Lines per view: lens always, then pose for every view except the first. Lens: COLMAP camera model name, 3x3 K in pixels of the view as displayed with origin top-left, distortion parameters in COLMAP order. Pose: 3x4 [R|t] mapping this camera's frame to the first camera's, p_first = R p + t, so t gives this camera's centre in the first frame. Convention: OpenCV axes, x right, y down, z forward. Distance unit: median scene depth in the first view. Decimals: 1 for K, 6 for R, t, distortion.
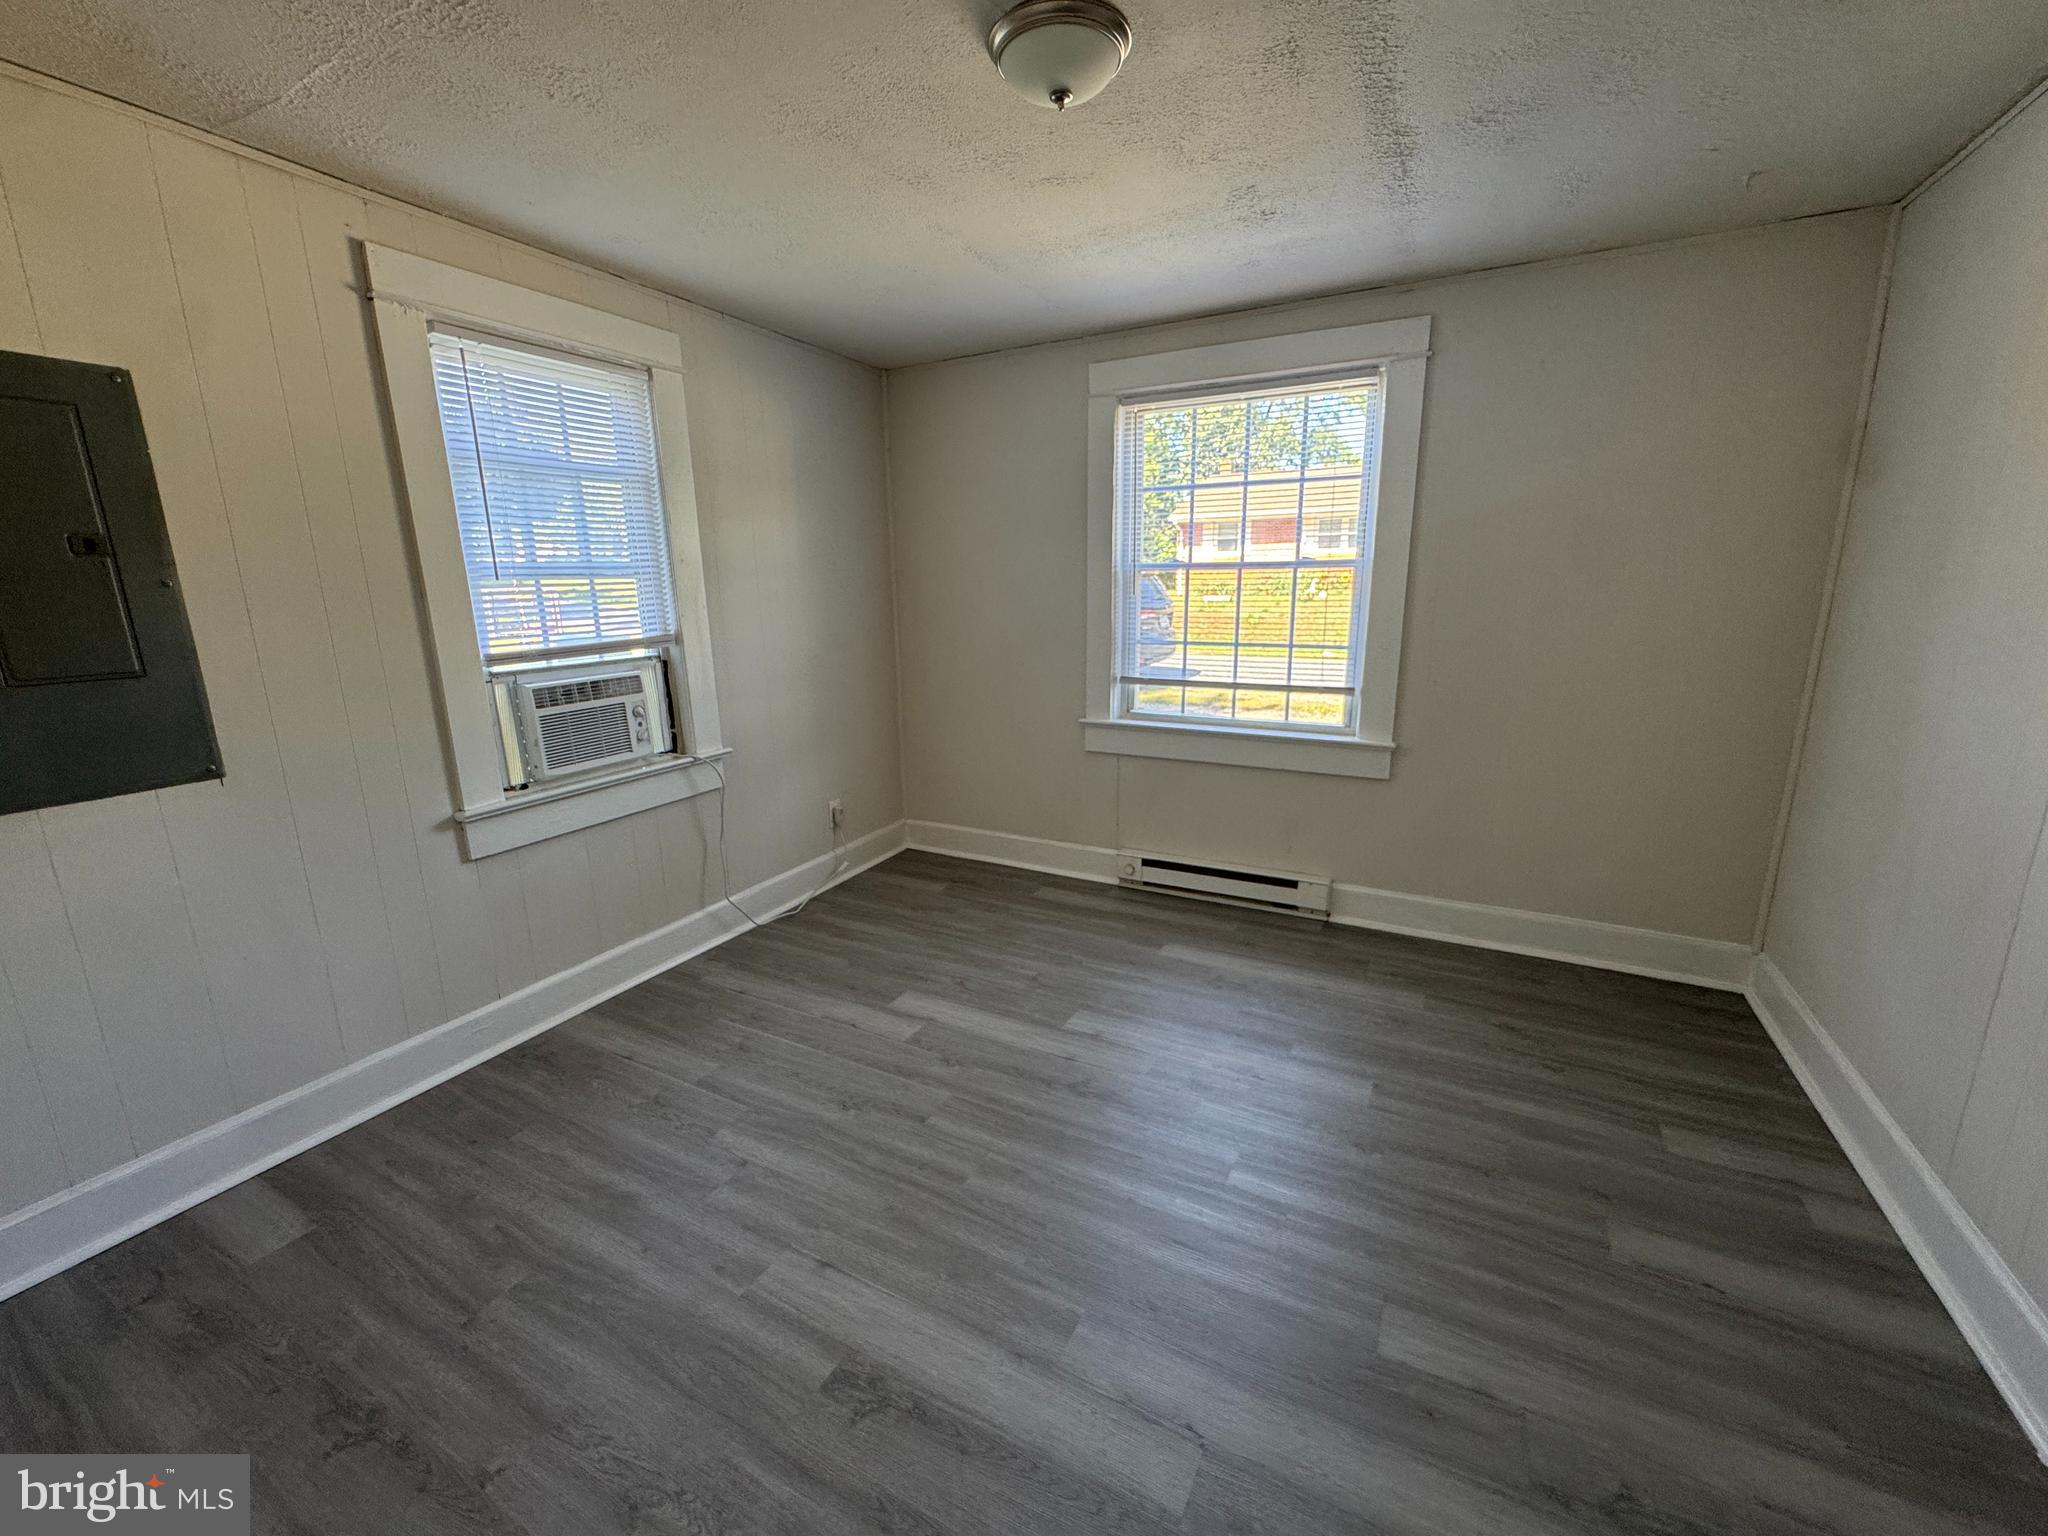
lens RADIAL K [[837.4, 0, 1004.9], [0, 837.4, 756.2], [0, 0, 1]] dist [-0.001444, 0.006374]
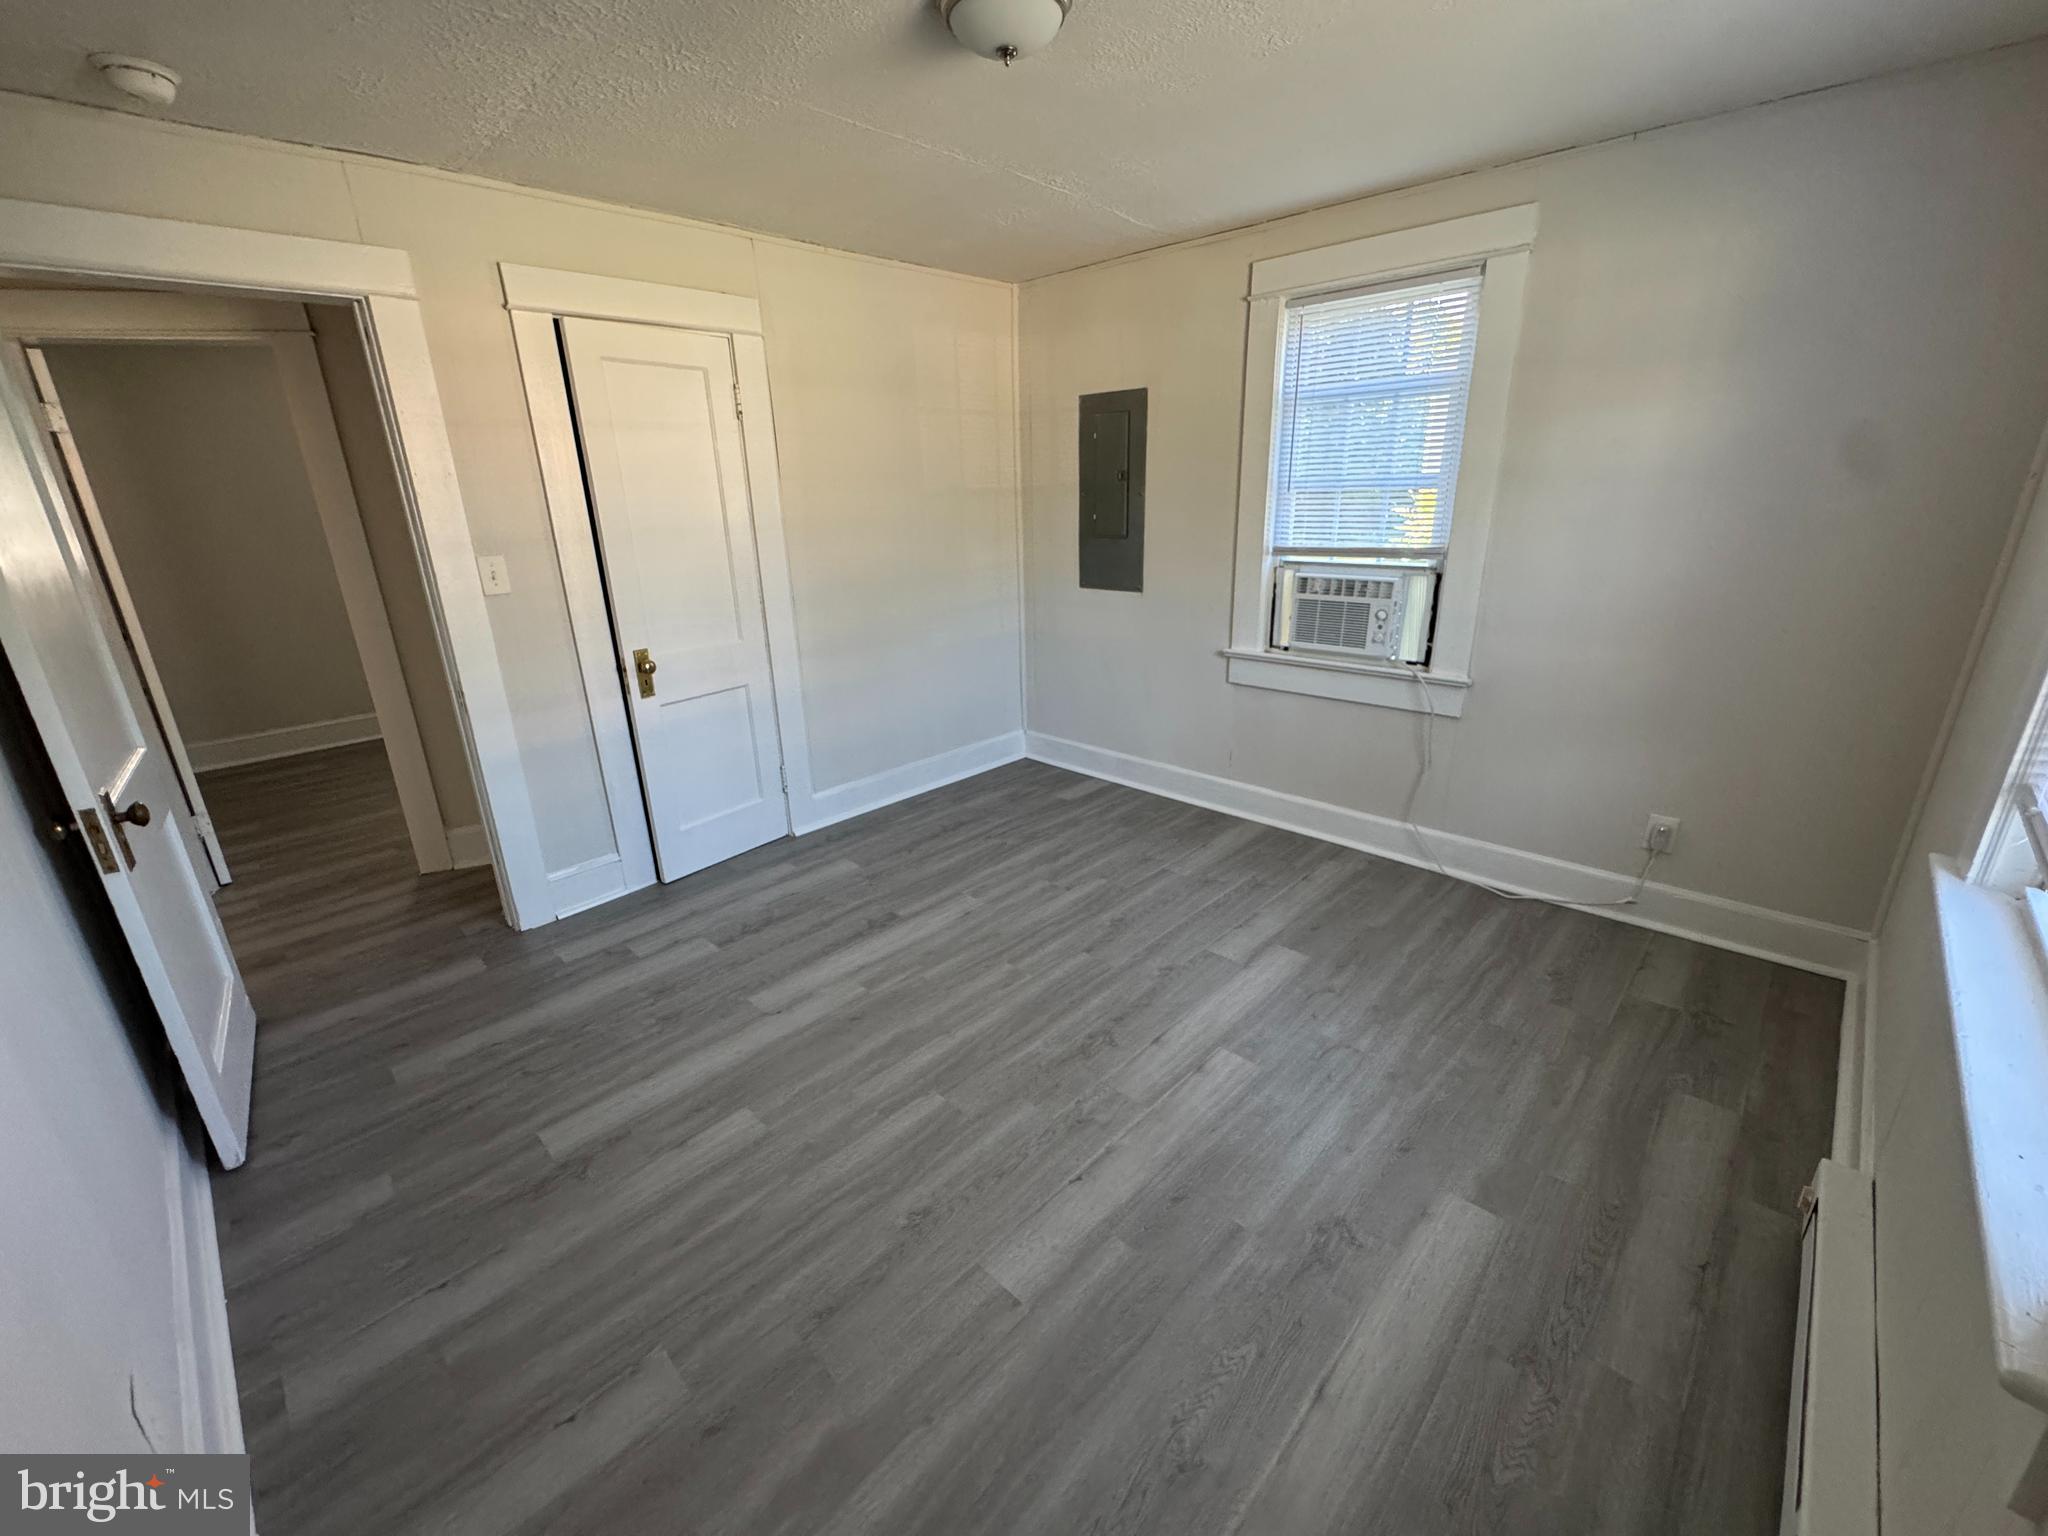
lens RADIAL K [[839.8, 0, 1026.7], [0, 839.8, 736.2], [0, 0, 1]] dist [0.021745, -0.000072]
pose [[-0.256494, 0.302464, -0.918001, 0.816323], [-0.176012, 0.919278, 0.352063, -0.237285], [0.950384, 0.251881, -0.182552, 0.892054]]
